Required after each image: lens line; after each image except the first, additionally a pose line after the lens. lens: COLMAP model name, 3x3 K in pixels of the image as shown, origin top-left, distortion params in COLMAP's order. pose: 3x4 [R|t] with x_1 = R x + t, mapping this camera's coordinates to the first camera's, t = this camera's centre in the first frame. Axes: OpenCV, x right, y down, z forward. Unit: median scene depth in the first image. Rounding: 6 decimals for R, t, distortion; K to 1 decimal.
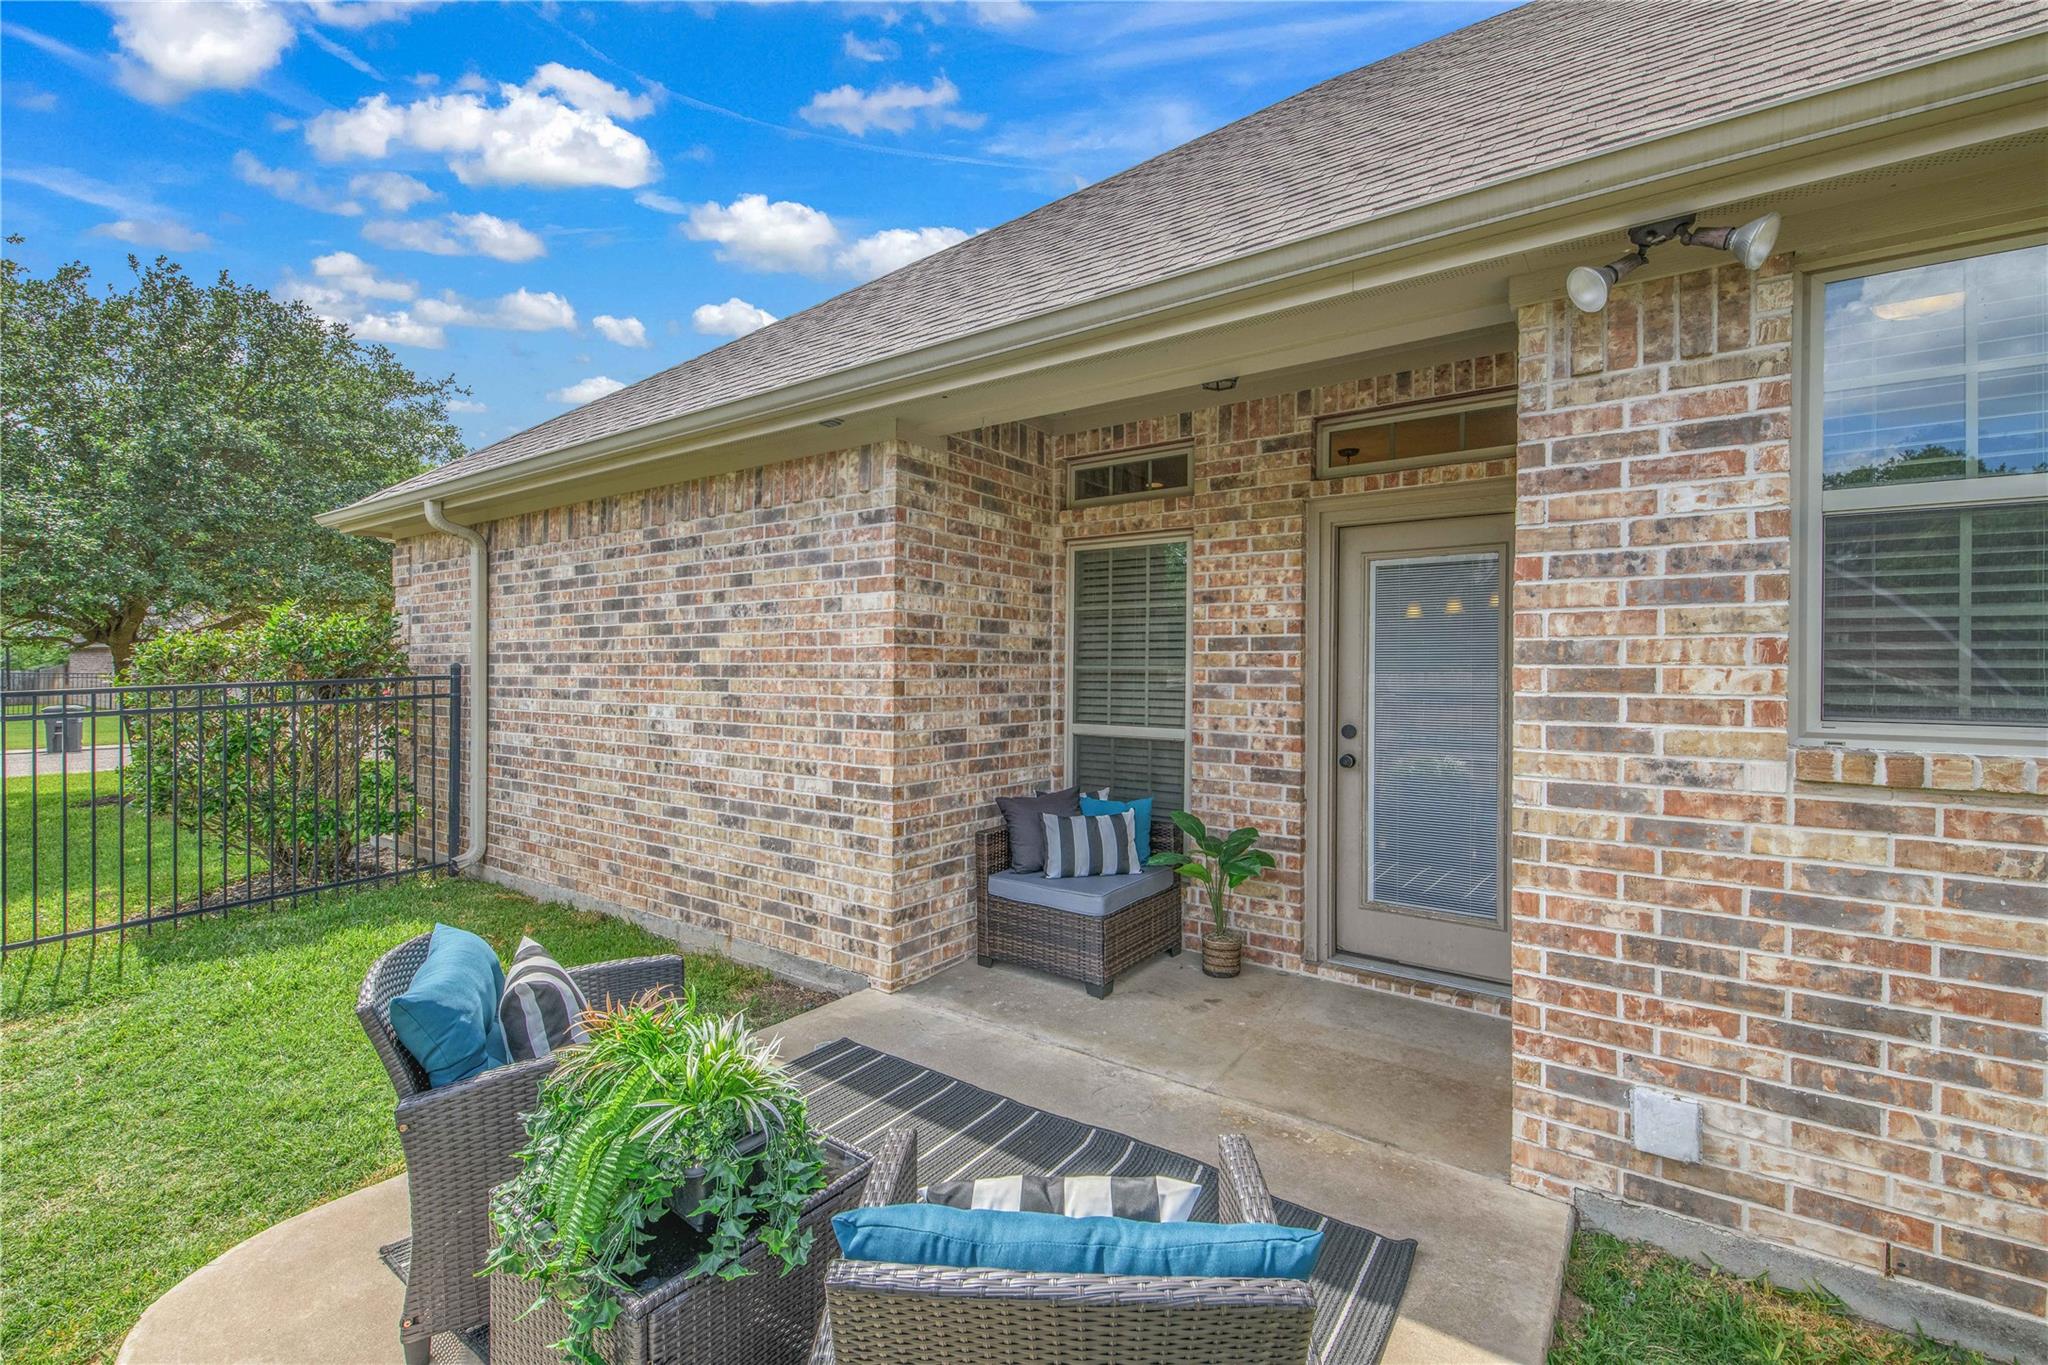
lens RADIAL K [[894.8, 0, 1026.6], [0, 894.8, 664.8], [0, 0, 1]] dist [0.016525, -0.008609]
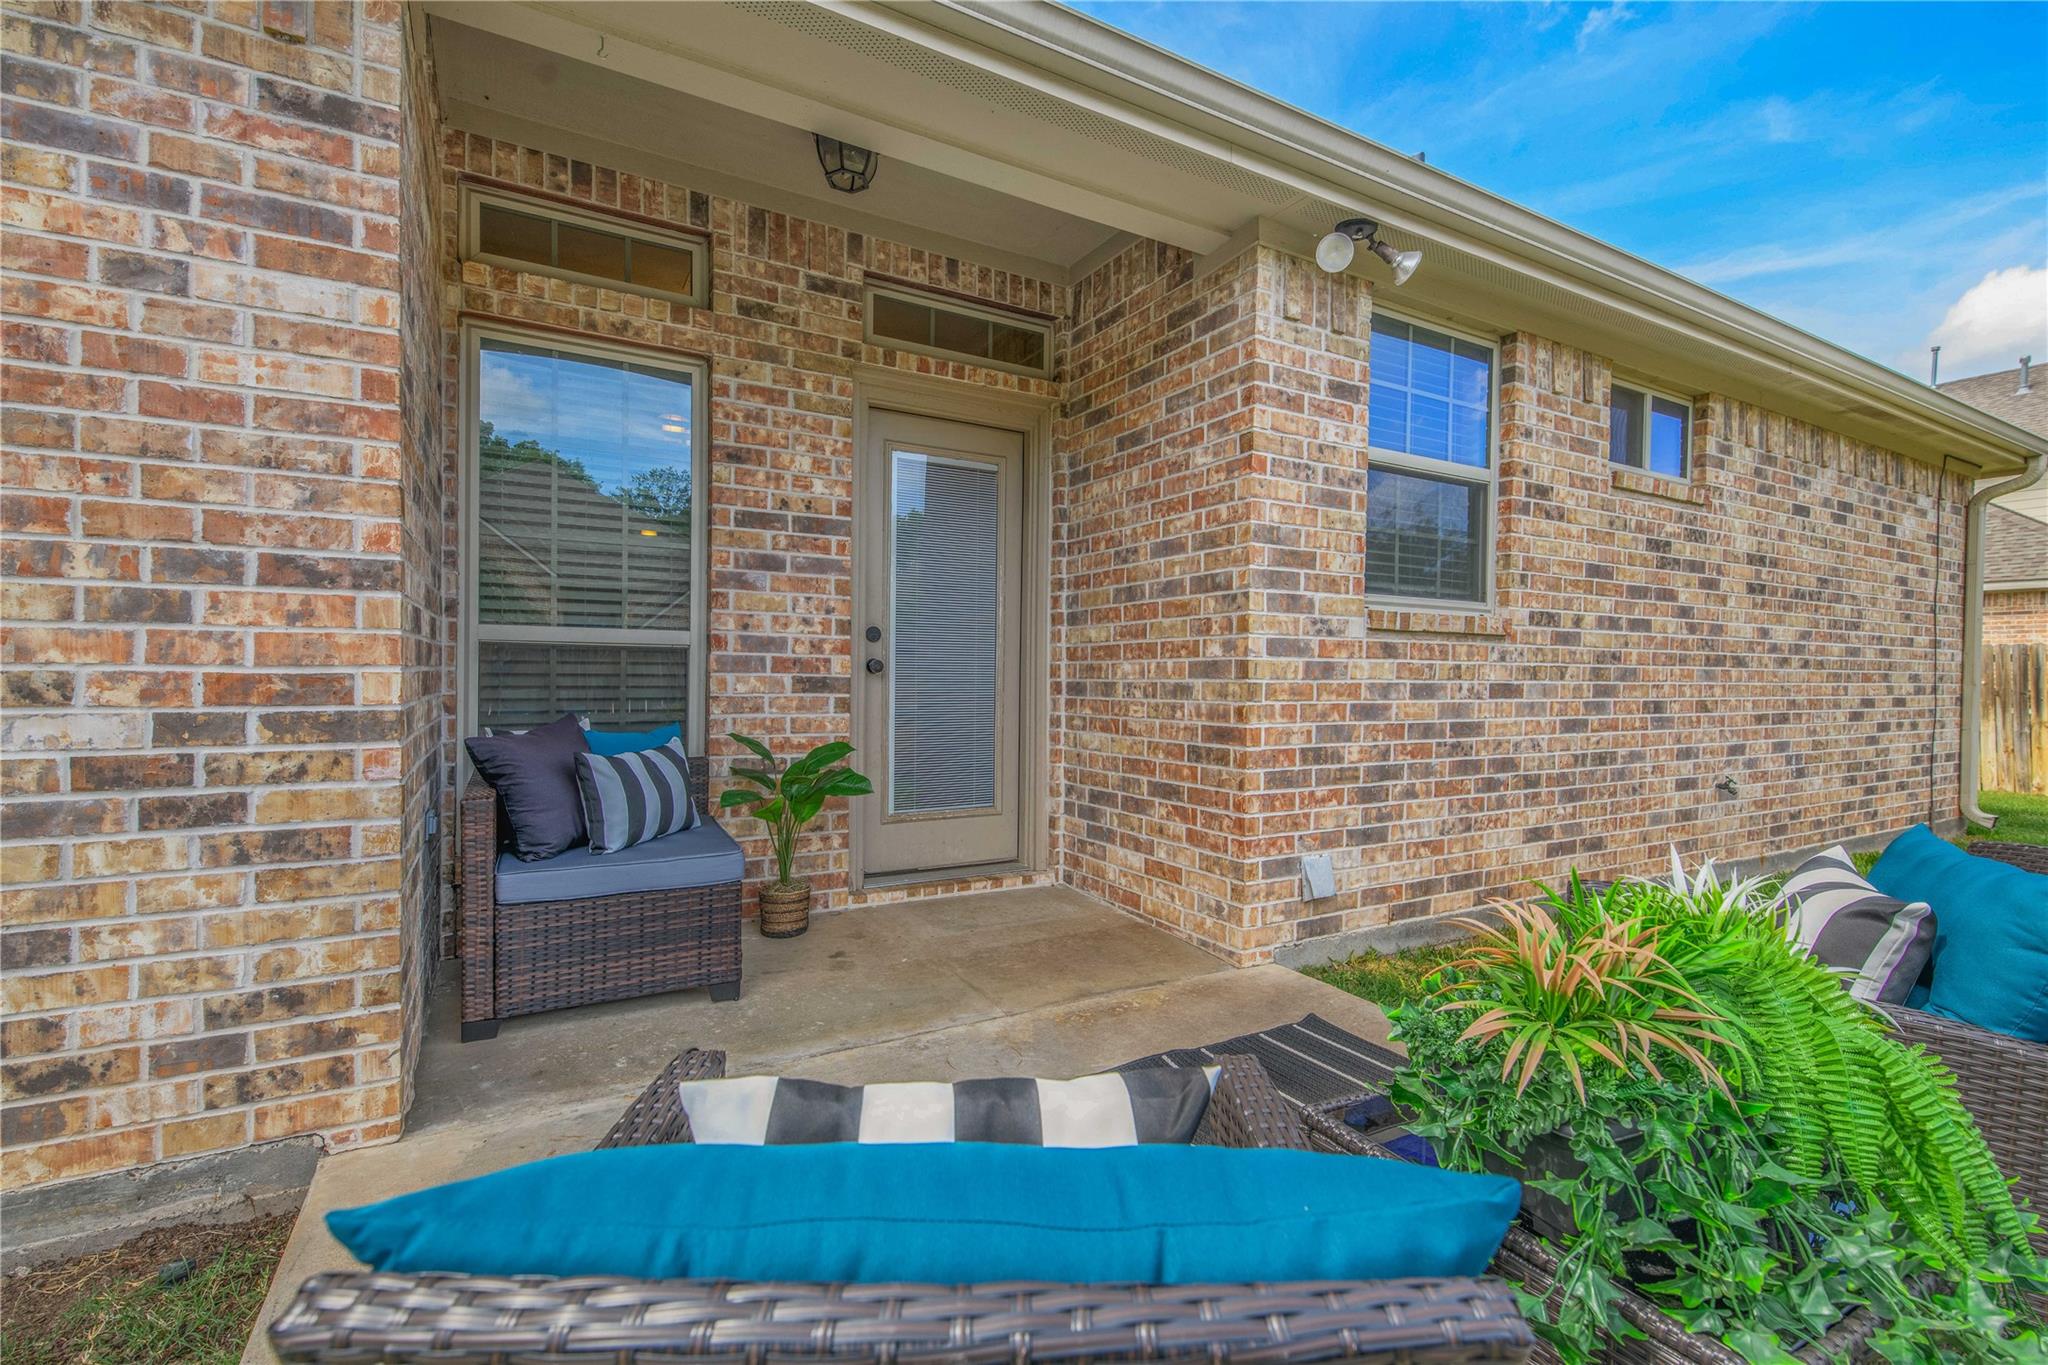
lens RADIAL K [[978.0, 0, 1024.0], [0, 978.0, 682.5], [0, 0, 1]] dist [0.018162, -0.010681]
pose [[0.374621, -0.015012, 0.927056, -0.482453], [-0.017469, 0.999577, 0.023246, 0.098890], [-0.927013, -0.024903, 0.374201, 0.473473]]
